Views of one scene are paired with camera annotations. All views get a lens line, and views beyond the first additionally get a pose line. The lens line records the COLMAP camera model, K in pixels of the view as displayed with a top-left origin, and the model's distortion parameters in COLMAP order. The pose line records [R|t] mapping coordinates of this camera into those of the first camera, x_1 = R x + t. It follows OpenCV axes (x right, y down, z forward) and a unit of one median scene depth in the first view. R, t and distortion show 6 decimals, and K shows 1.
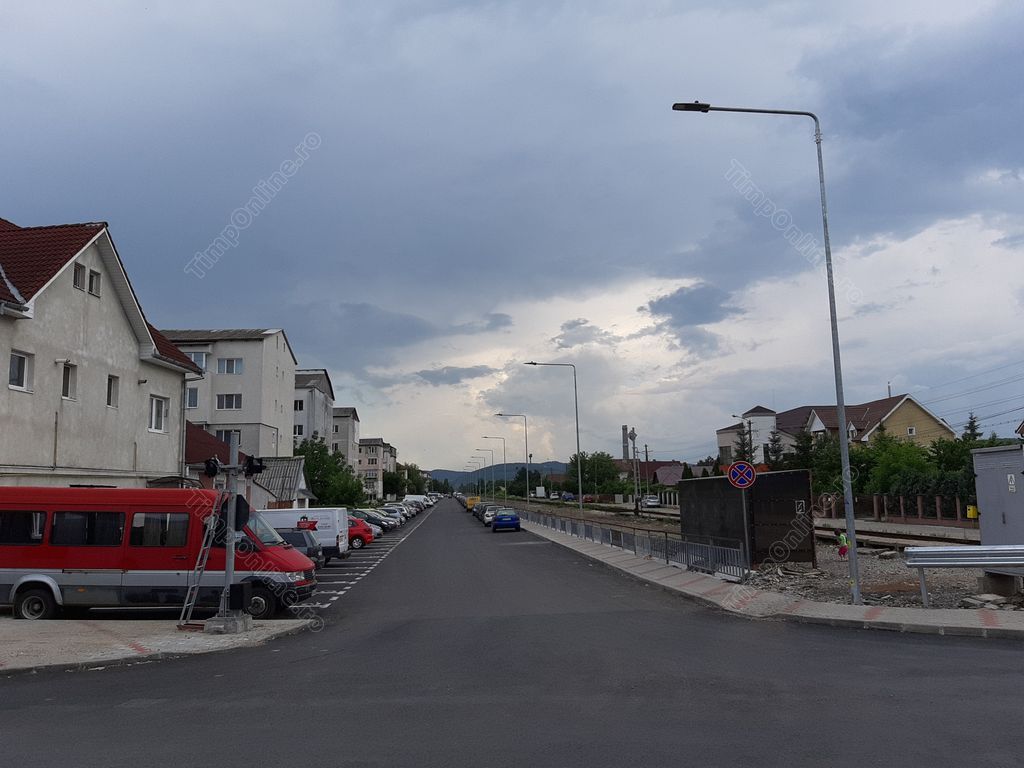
lens RADIAL K [[812.9, 0, 526.7], [0, 812.9, 386.1], [0, 0, 1]] dist [0.073469, -0.129125]
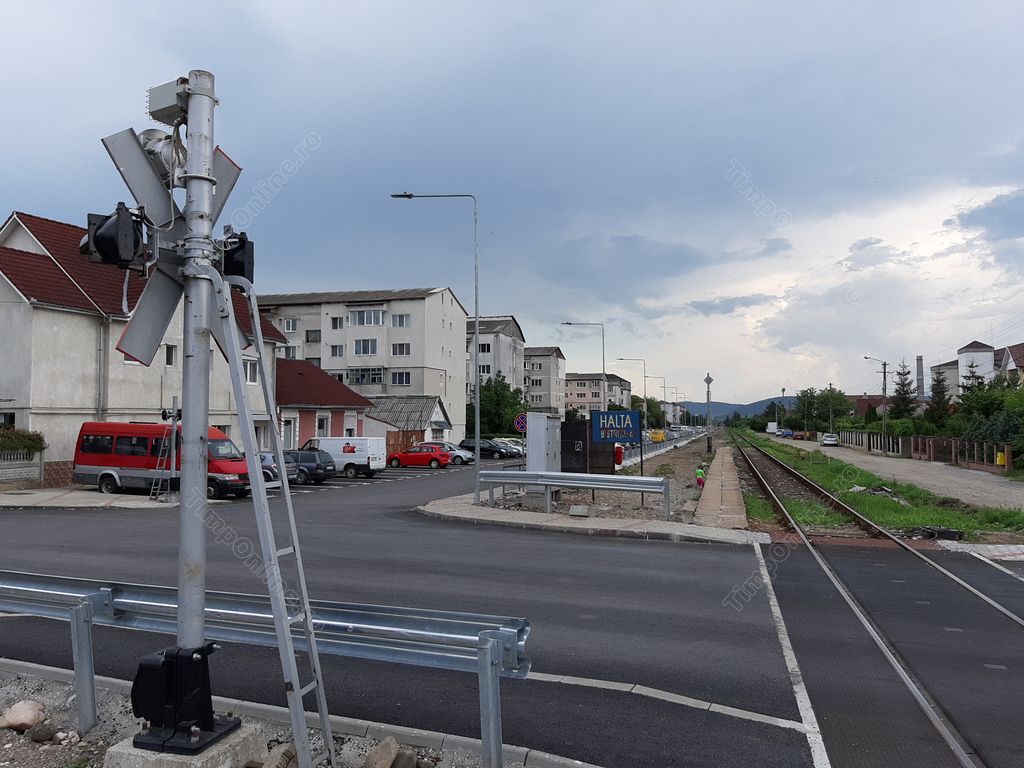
lens RADIAL K [[812.9, 0, 526.7], [0, 812.9, 386.1], [0, 0, 1]] dist [0.073469, -0.129125]
pose [[0.945265, 0.007719, -0.326213, 0.157296], [0.019885, 0.996499, 0.081200, -0.015846], [0.325698, -0.083242, 0.941802, -0.074571]]
